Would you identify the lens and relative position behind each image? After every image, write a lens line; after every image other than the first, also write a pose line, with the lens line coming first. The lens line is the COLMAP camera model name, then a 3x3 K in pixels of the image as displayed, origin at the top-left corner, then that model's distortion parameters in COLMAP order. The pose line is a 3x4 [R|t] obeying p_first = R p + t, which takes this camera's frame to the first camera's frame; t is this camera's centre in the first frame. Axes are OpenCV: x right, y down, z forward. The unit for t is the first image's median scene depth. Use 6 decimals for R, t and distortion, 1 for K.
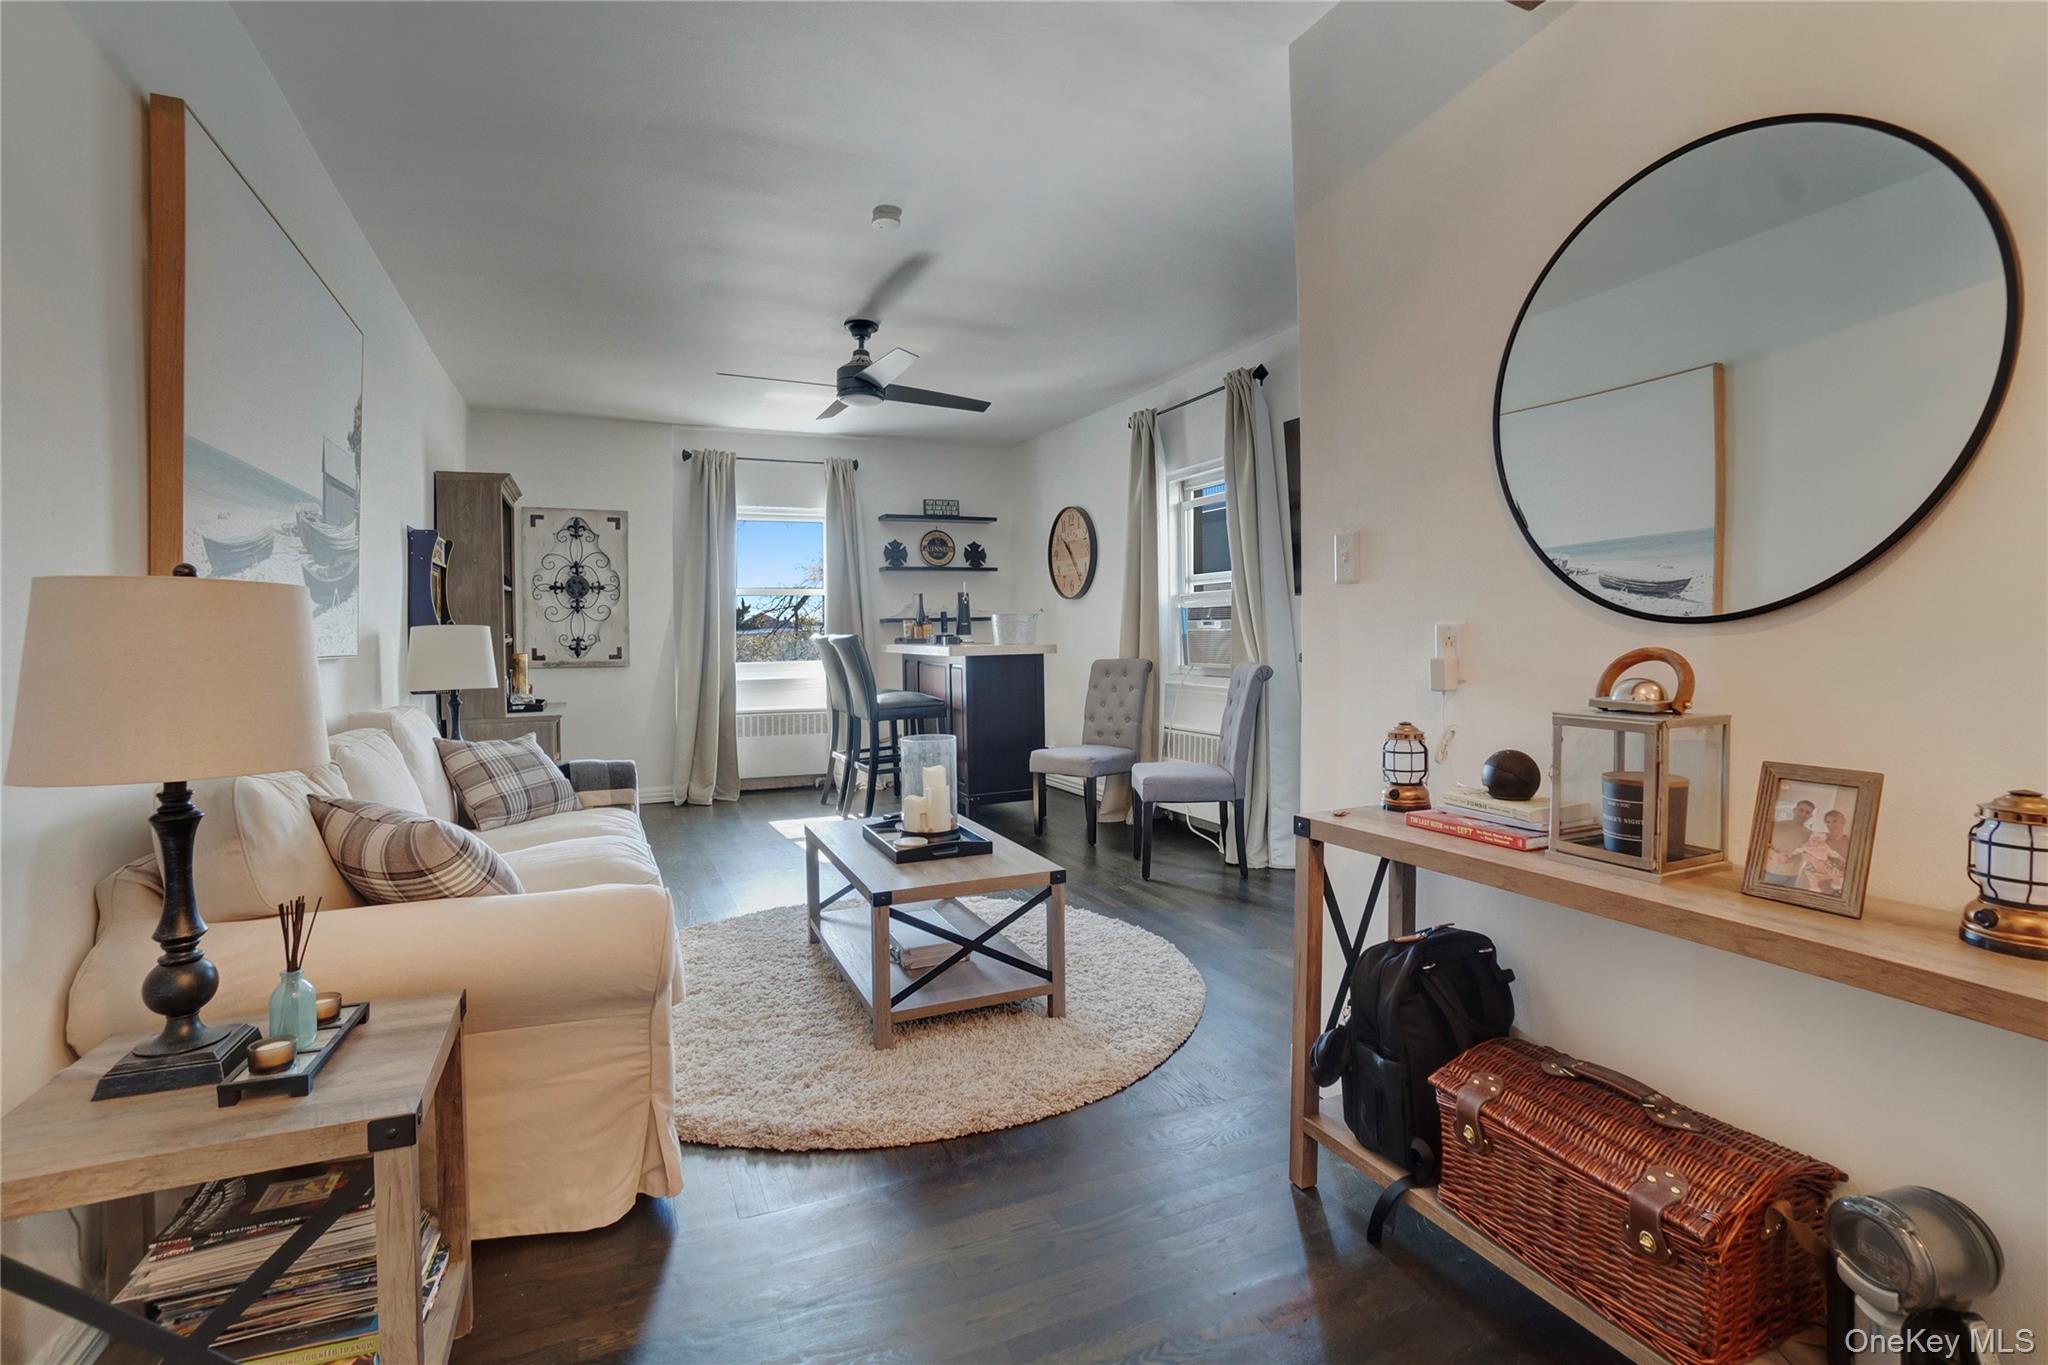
lens RADIAL K [[959.9, 0, 1025.1], [0, 959.9, 654.4], [0, 0, 1]] dist [-0.001008, -0.000003]
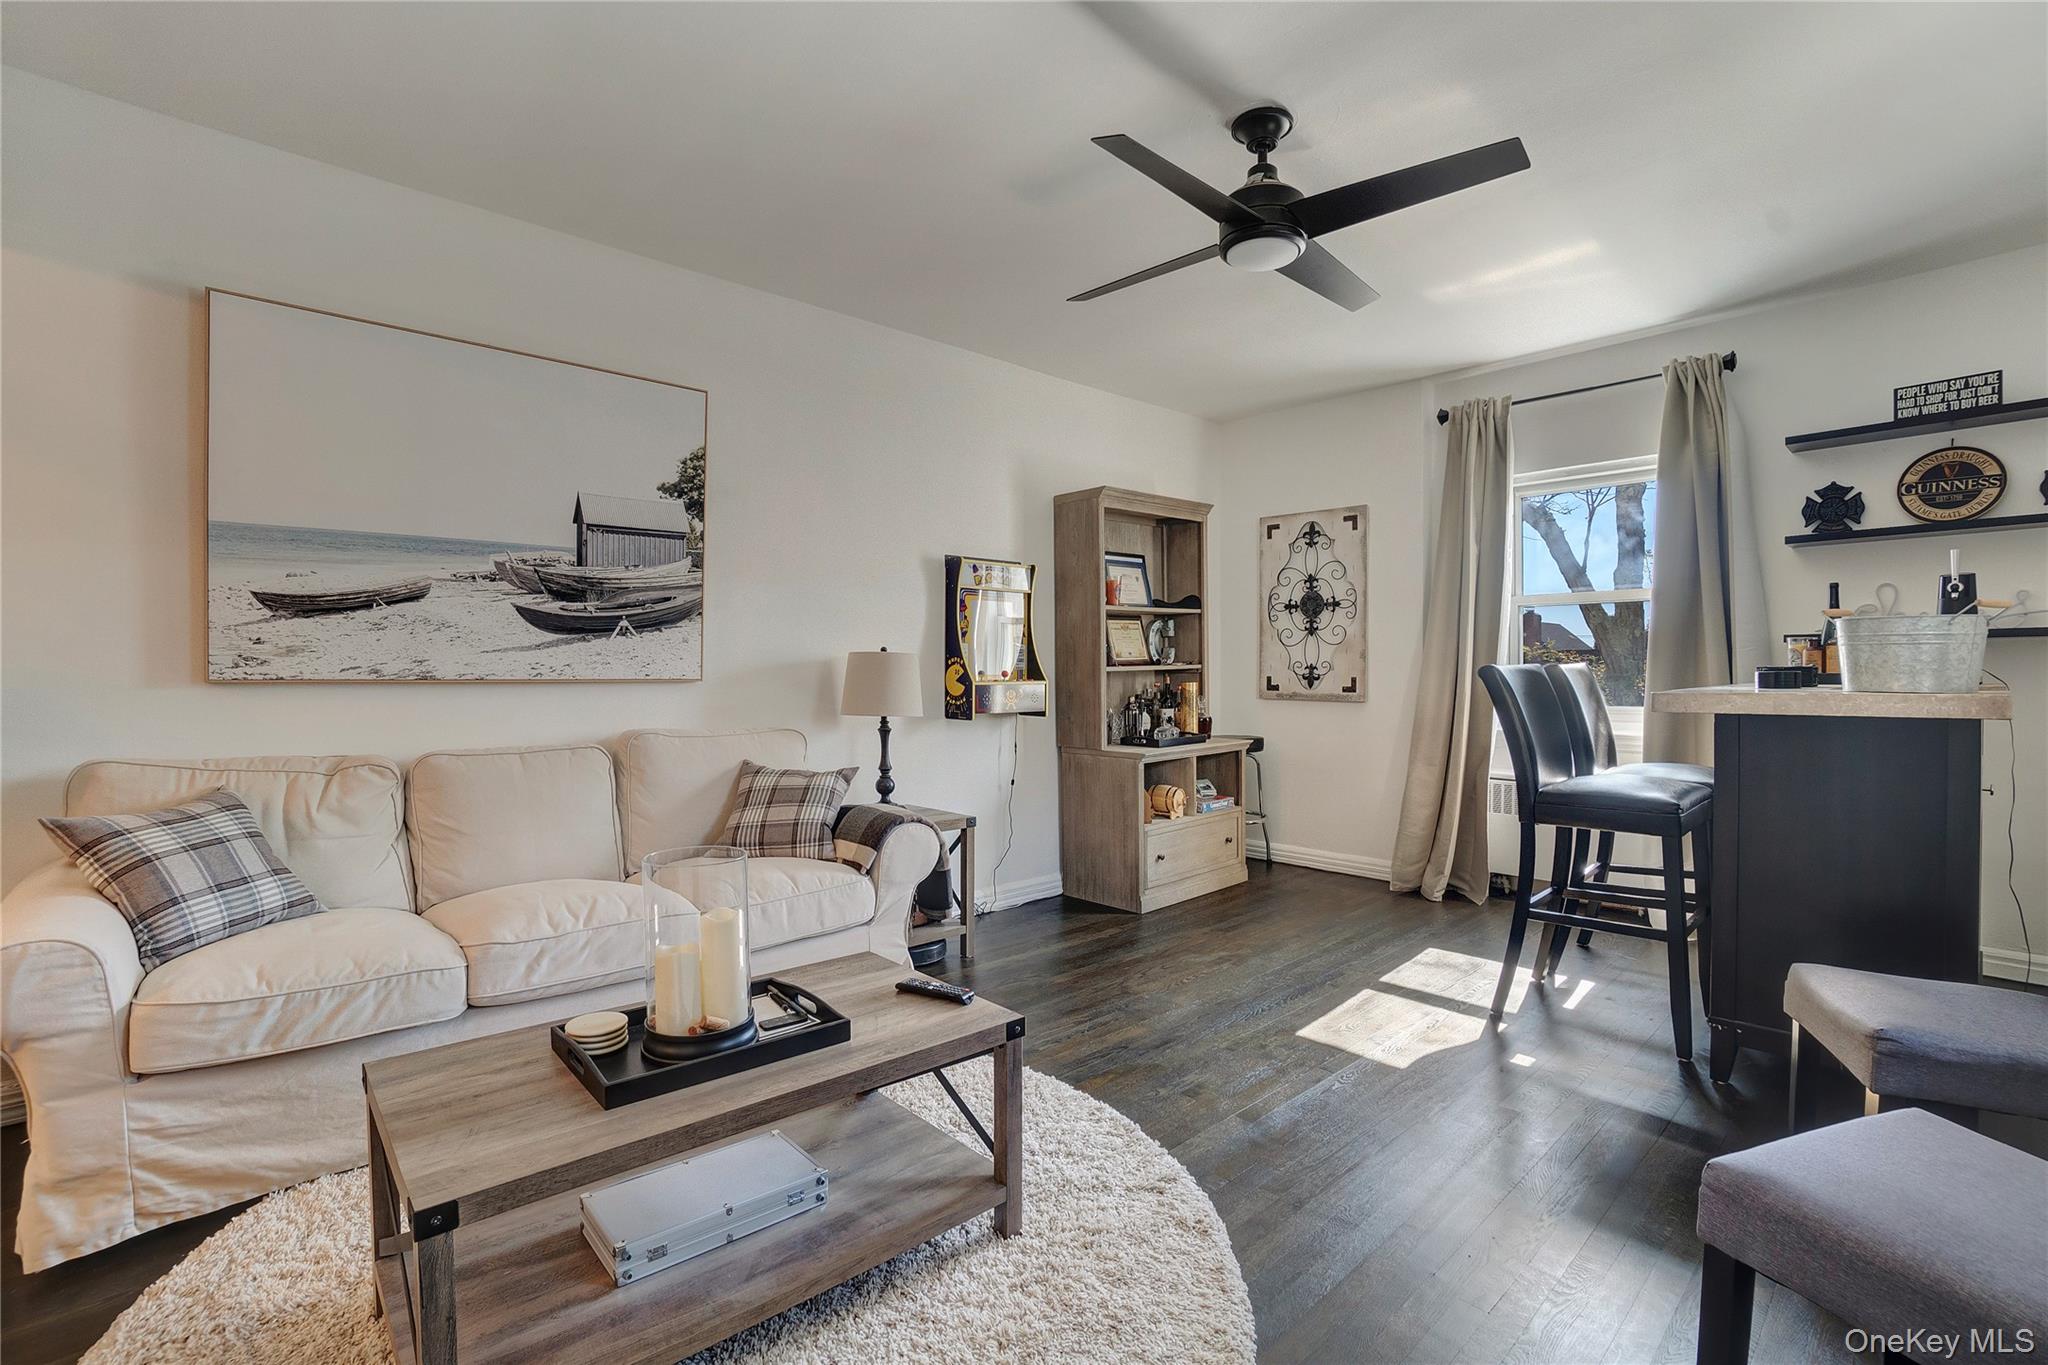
lens RADIAL K [[959.9, 0, 1025.1], [0, 959.9, 654.4], [0, 0, 1]] dist [-0.001008, -0.000003]
pose [[0.333892, 0.000039, -0.942611, 0.238955], [-0.023639, 0.999686, -0.008332, -0.013756], [0.942315, 0.025065, 0.333788, 0.484308]]
